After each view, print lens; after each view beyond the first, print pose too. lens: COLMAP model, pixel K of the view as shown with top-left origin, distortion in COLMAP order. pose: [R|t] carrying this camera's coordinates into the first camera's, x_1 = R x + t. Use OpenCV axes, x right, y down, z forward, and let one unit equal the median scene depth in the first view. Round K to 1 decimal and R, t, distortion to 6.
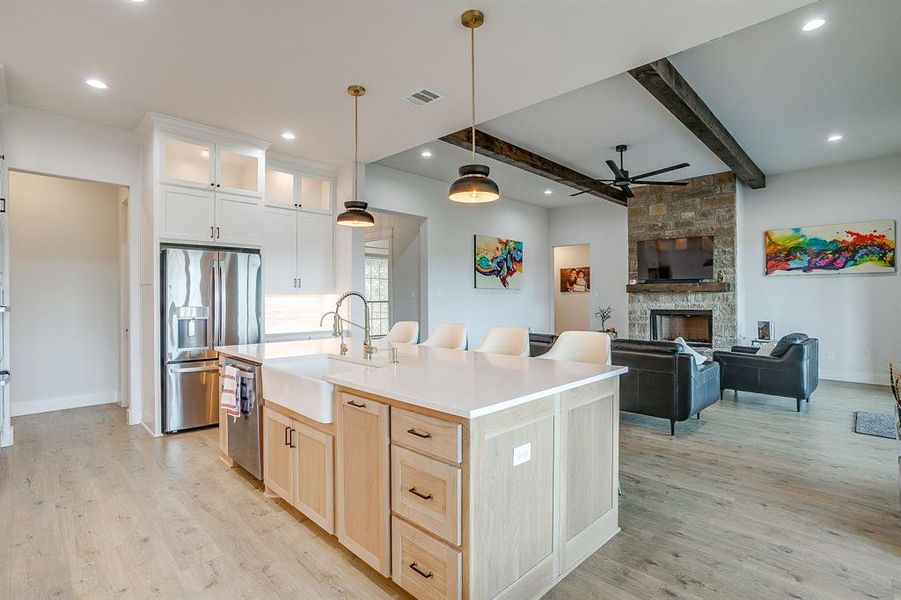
lens RADIAL K [[436.6, 0, 445.9], [0, 436.6, 295.1], [0, 0, 1]] dist [-0.054612, 0.026057]
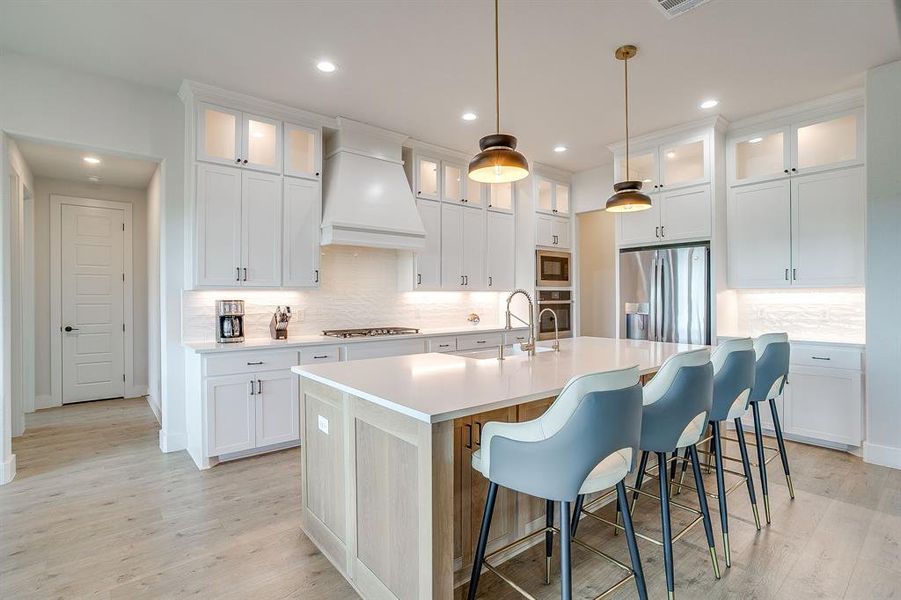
lens RADIAL K [[436.6, 0, 445.9], [0, 436.6, 295.1], [0, 0, 1]] dist [-0.054612, 0.026057]
pose [[-0.098179, -0.001779, -0.995167, 0.343409], [0.008580, 0.999960, -0.002634, 0.002953], [0.995132, -0.008797, -0.098160, 0.374005]]
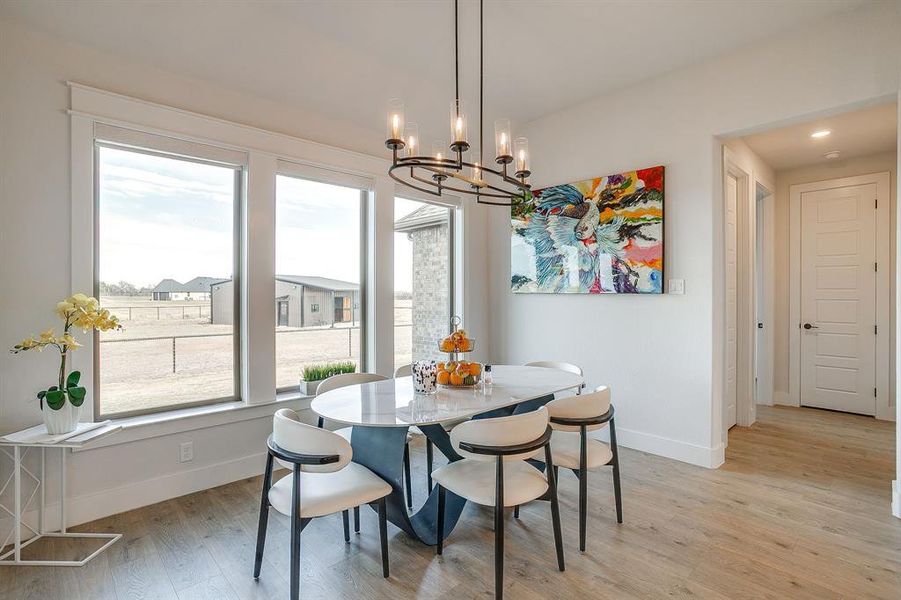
lens RADIAL K [[436.6, 0, 445.9], [0, 436.6, 295.1], [0, 0, 1]] dist [-0.054612, 0.026057]
pose [[-0.999129, 0.006003, 0.041286, 0.226513], [0.005958, 0.999982, -0.001224, 0.001575], [-0.041292, -0.000977, -0.999147, 0.355930]]
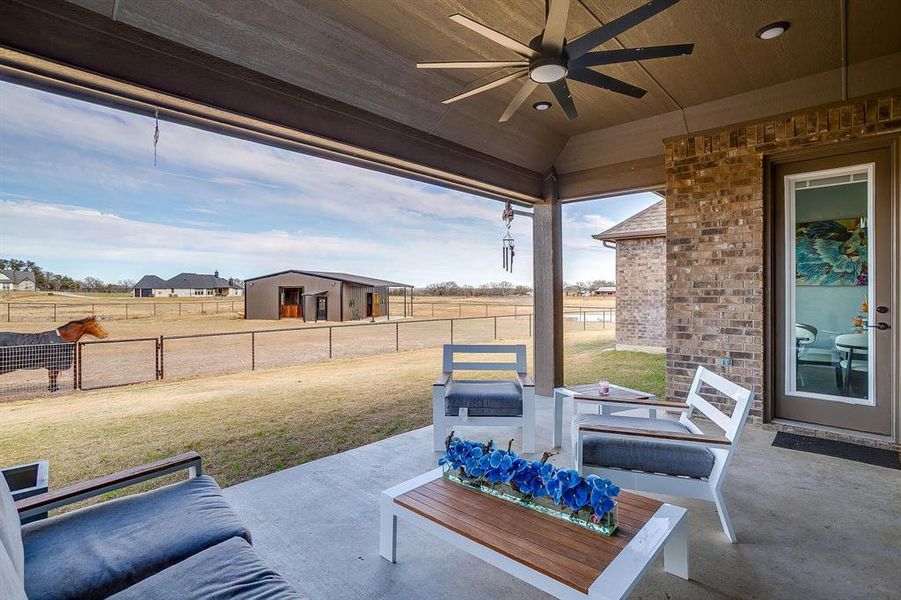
lens RADIAL K [[436.6, 0, 445.9], [0, 436.6, 295.1], [0, 0, 1]] dist [-0.054612, 0.026057]
pose [[-0.999643, 0.006307, -0.025946, 0.984380], [0.006142, 0.999961, 0.006421, 0.009503], [0.025985, 0.006260, -0.999643, 0.703339]]
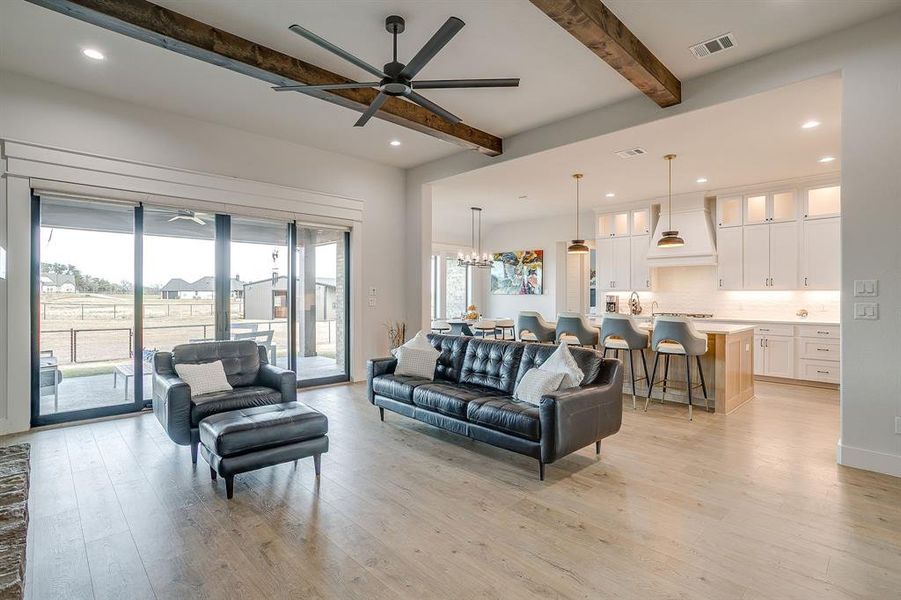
lens RADIAL K [[436.6, 0, 445.9], [0, 436.6, 295.1], [0, 0, 1]] dist [-0.054612, 0.026057]
pose [[-0.999555, 0.002752, 0.029688, 0.273029], [0.002745, 0.999996, -0.000270, 0.002820], [-0.029689, -0.000189, -0.999559, 1.297746]]
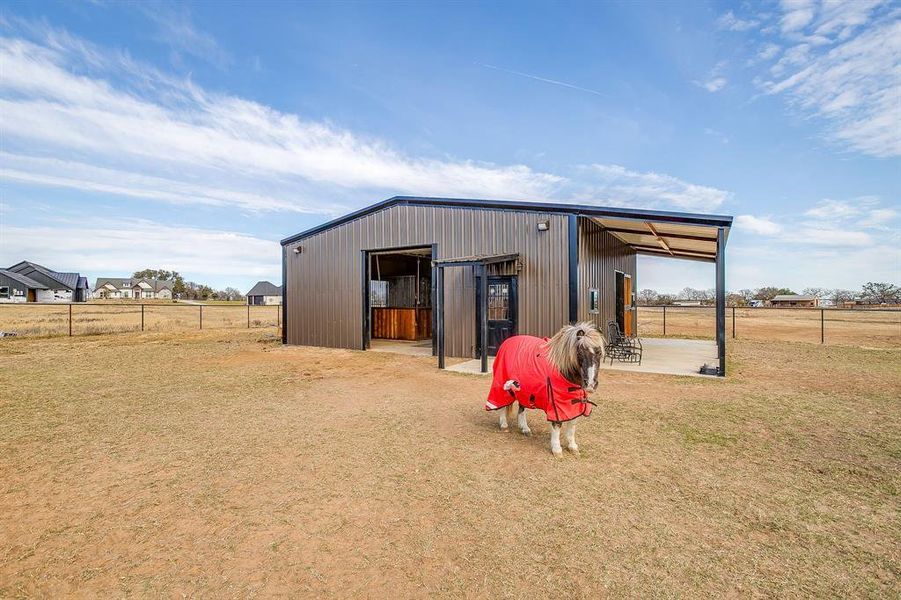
lens RADIAL K [[436.6, 0, 441.9], [0, 436.6, 290.9], [0, 0, 1]] dist [-0.044168, 0.024990]
pose [[-0.968729, 0.014337, 0.247708, 2.191271], [0.006779, 0.999486, -0.031338, 0.157117], [-0.248030, -0.028679, -0.968328, -3.194437]]
